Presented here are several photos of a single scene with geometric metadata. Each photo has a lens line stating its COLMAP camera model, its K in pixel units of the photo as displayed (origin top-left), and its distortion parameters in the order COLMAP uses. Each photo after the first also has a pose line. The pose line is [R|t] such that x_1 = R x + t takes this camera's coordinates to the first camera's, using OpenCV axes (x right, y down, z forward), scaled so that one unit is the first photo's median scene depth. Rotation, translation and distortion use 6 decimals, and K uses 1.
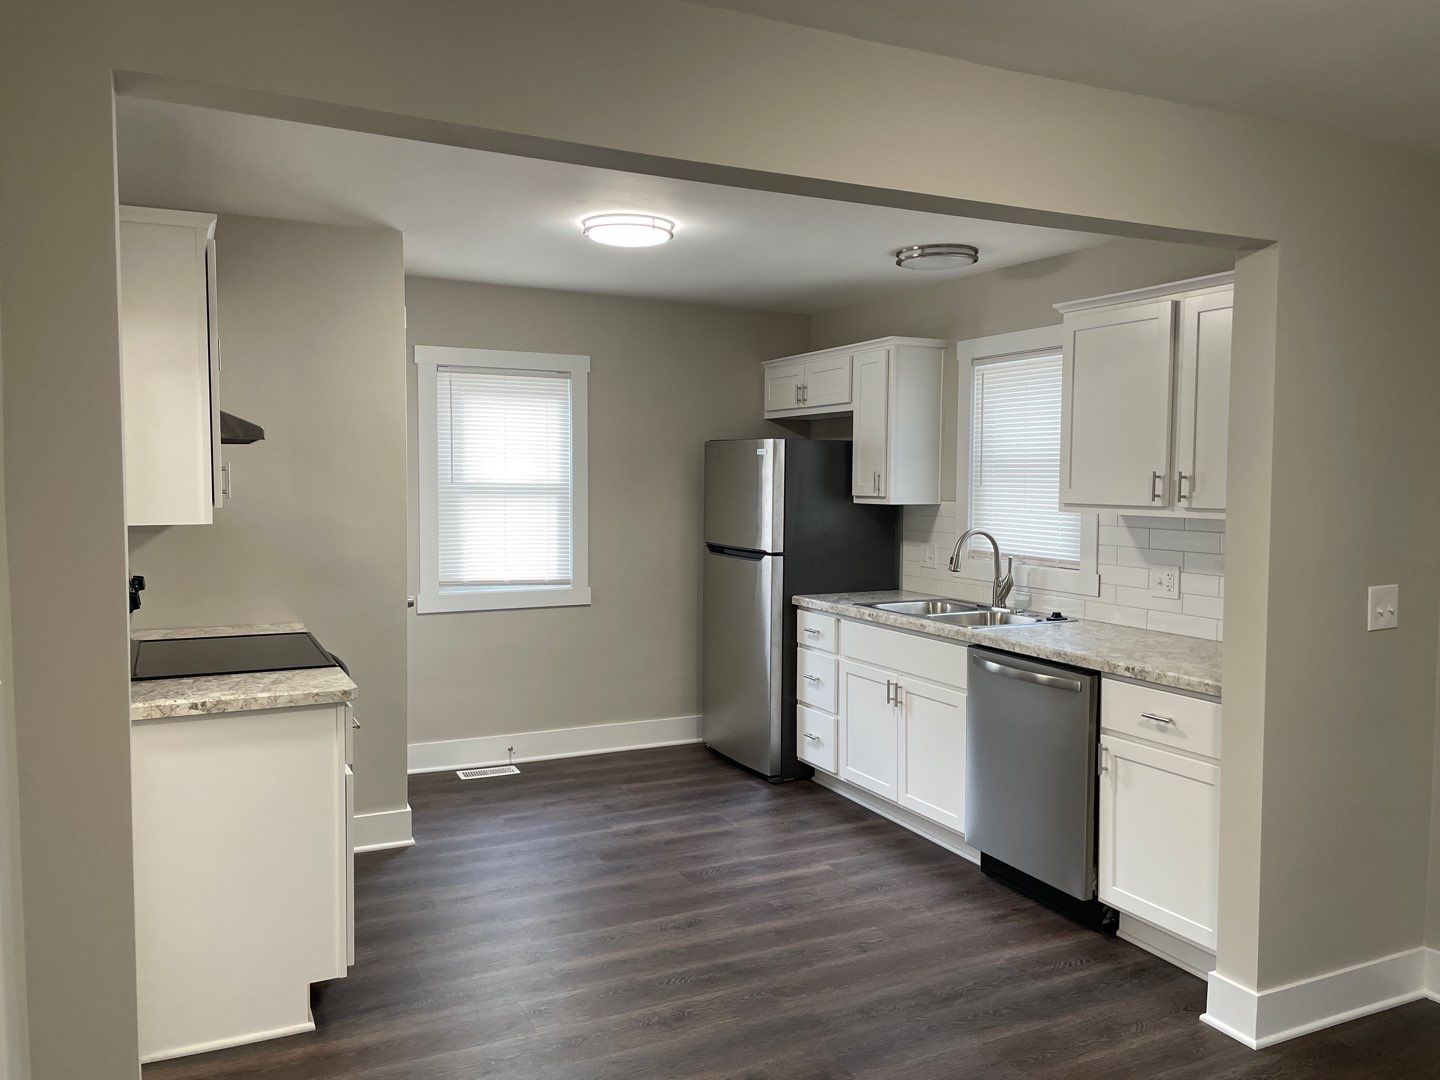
lens RADIAL K [[1113.2, 0, 726.1], [0, 1113.2, 536.4], [0, 0, 1]] dist [0.066111, -0.070191]
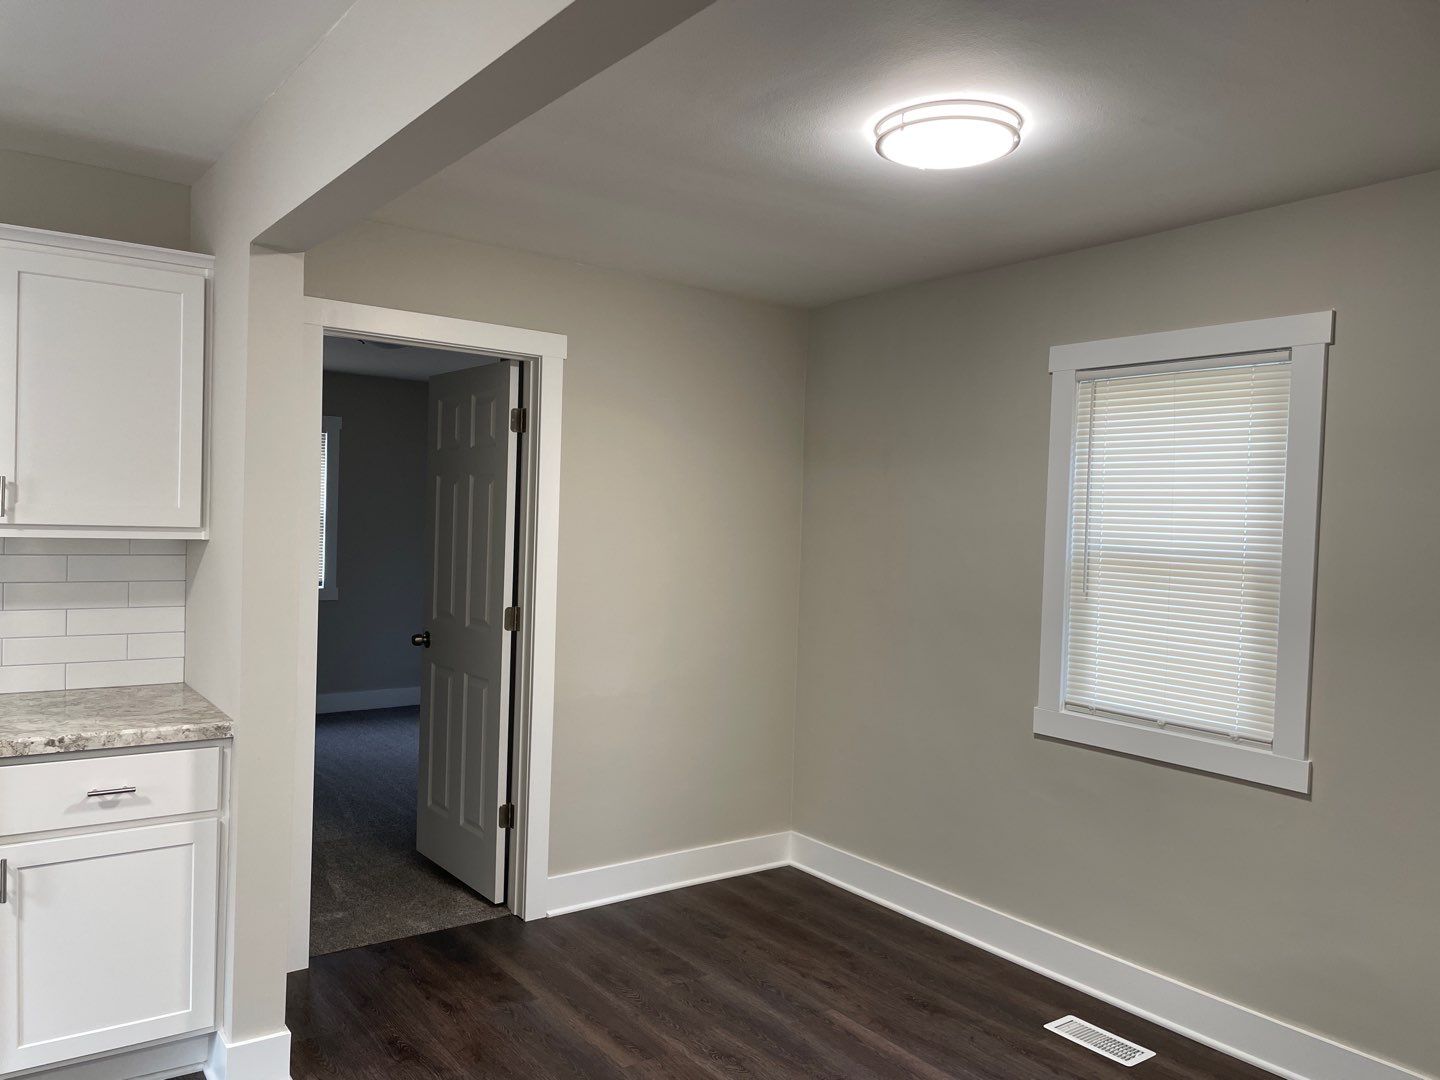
lens RADIAL K [[1113.2, 0, 727.3], [0, 1113.2, 537.0], [0, 0, 1]] dist [0.066111, -0.070191]
pose [[-0.180409, -0.053783, 0.982120, -0.468544], [0.016087, 0.998209, 0.057619, -0.057445], [-0.983460, 0.026194, -0.179221, 0.708660]]
